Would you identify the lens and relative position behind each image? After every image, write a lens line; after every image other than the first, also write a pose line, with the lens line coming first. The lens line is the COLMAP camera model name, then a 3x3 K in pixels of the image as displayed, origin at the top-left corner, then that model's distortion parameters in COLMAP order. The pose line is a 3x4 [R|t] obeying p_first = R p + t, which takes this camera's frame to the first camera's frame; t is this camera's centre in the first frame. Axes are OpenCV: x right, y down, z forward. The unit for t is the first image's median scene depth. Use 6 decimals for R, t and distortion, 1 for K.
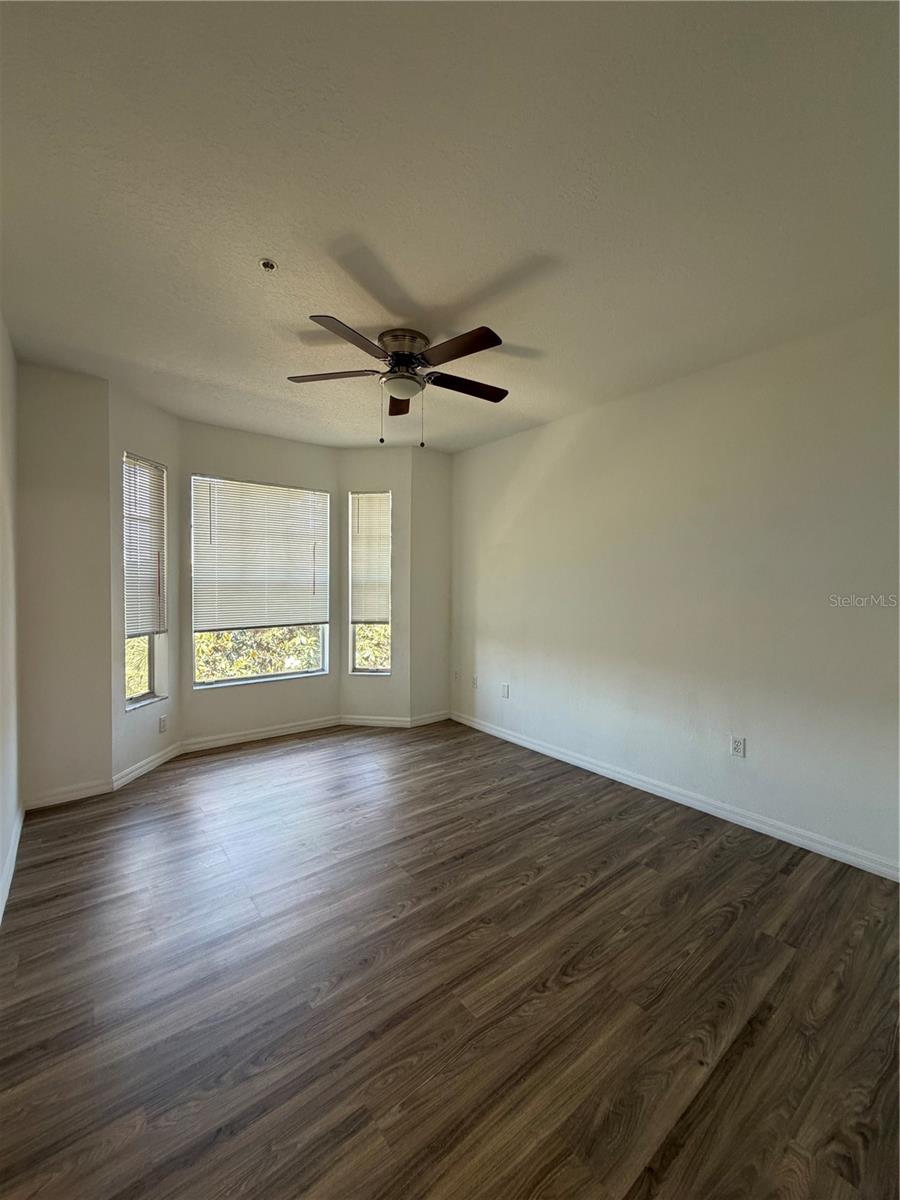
lens RADIAL K [[476.0, 0, 448.7], [0, 476.0, 597.1], [0, 0, 1]] dist [0.000292, -0.000183]
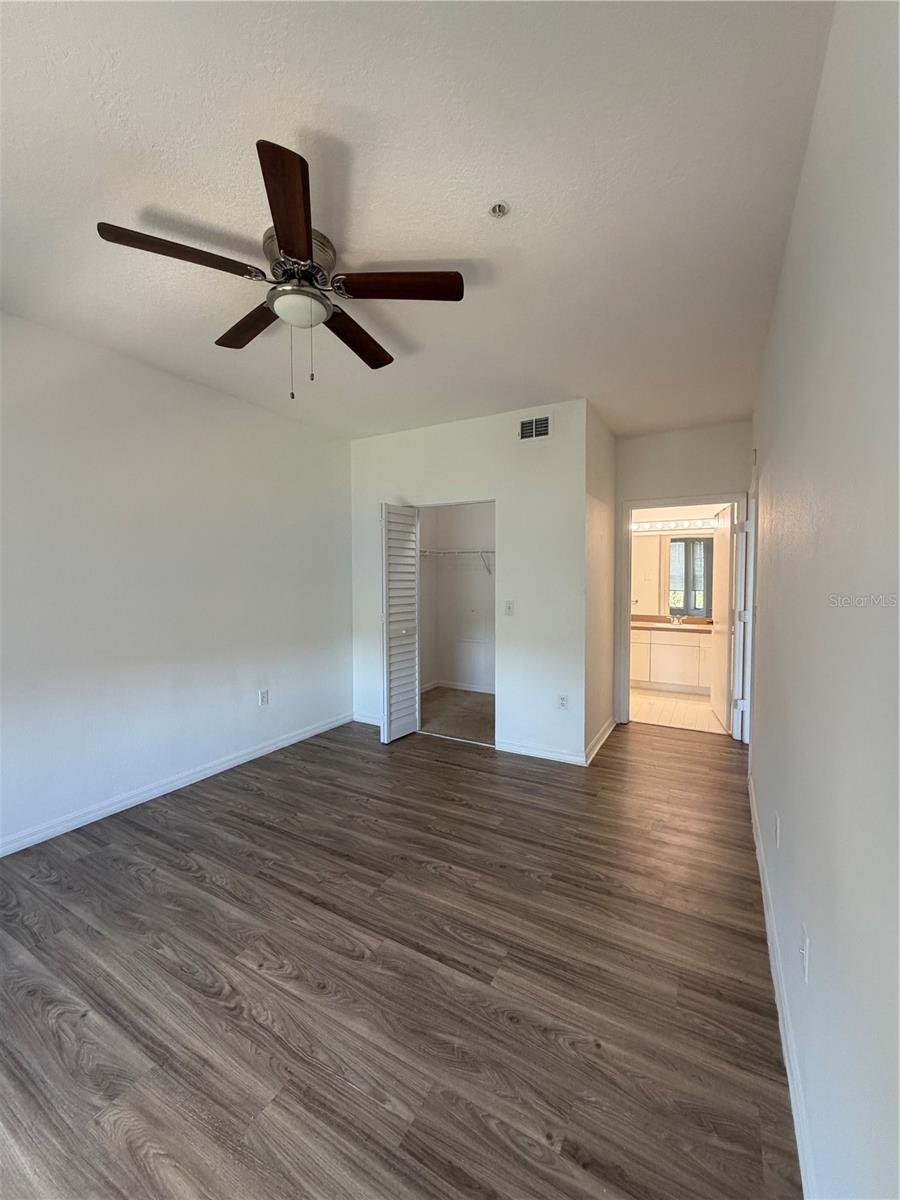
lens RADIAL K [[476.0, 0, 448.7], [0, 476.0, 597.1], [0, 0, 1]] dist [0.000292, -0.000183]
pose [[-0.378829, -0.042075, 0.924510, -0.858475], [0.021735, 0.998286, 0.054339, -0.033178], [-0.925212, 0.040680, -0.377265, 1.053806]]
